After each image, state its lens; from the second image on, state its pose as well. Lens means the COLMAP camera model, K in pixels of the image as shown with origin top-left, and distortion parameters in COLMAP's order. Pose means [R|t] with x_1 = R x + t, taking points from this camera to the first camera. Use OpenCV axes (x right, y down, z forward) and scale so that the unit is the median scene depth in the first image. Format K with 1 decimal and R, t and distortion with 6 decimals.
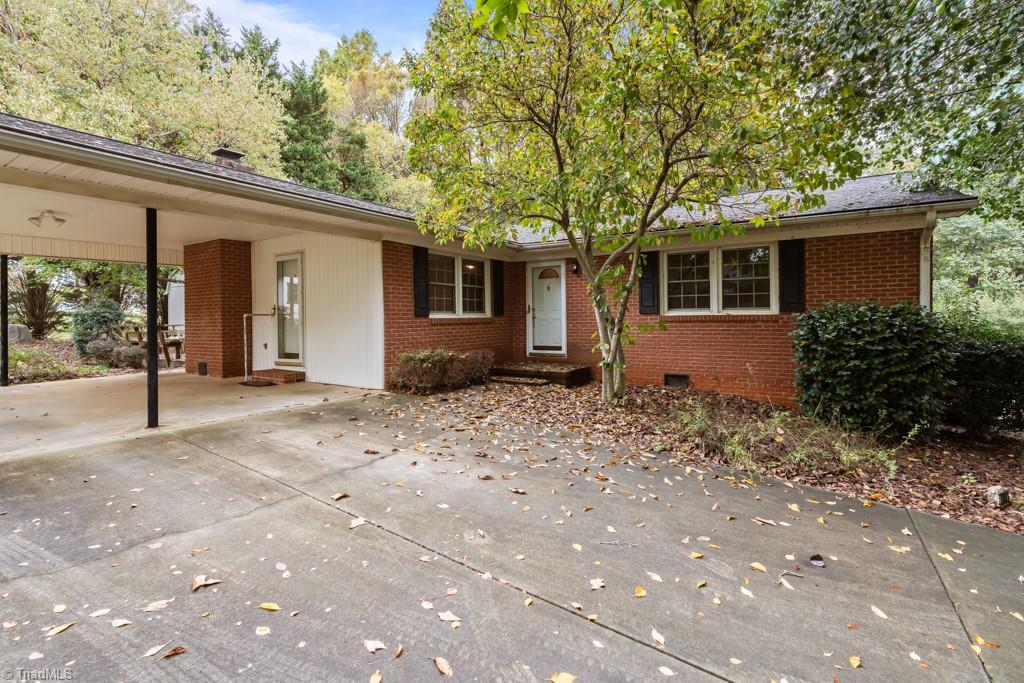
lens RADIAL K [[478.2, 0, 511.9], [0, 478.2, 335.7], [0, 0, 1]] dist [-0.003175, 0.000700]
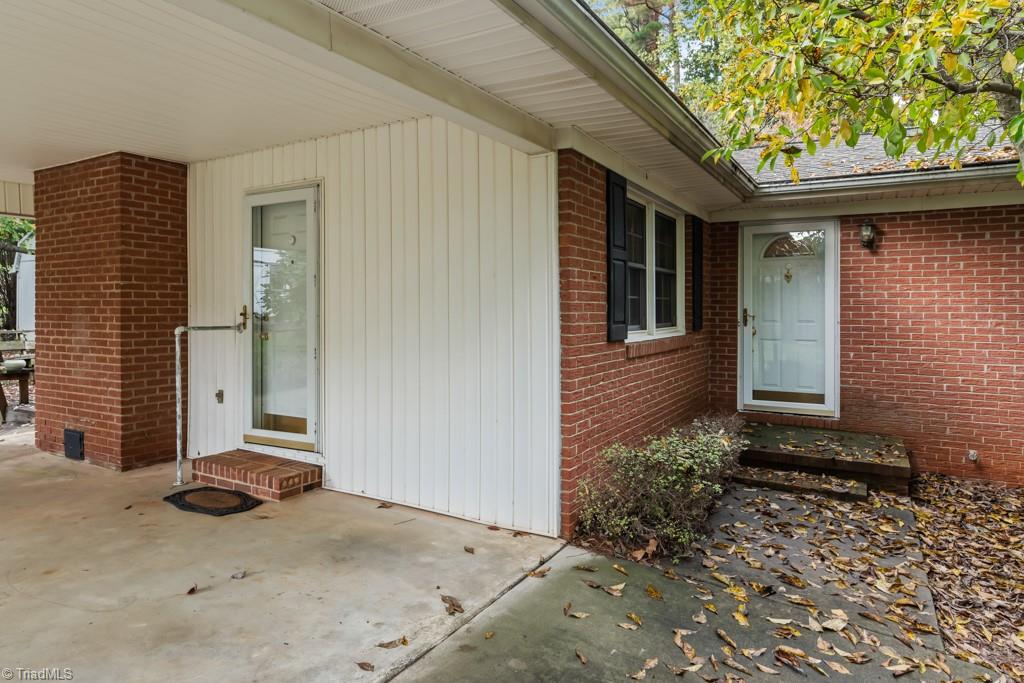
lens RADIAL K [[630.2, 0, 510.4], [0, 630.2, 333.9], [0, 0, 1]] dist [0.008365, 0.000815]
pose [[0.999433, 0.012499, 0.031260, -0.269322], [-0.012567, 0.999919, 0.001972, -0.042336], [-0.031233, -0.002363, 0.999509, 0.410639]]
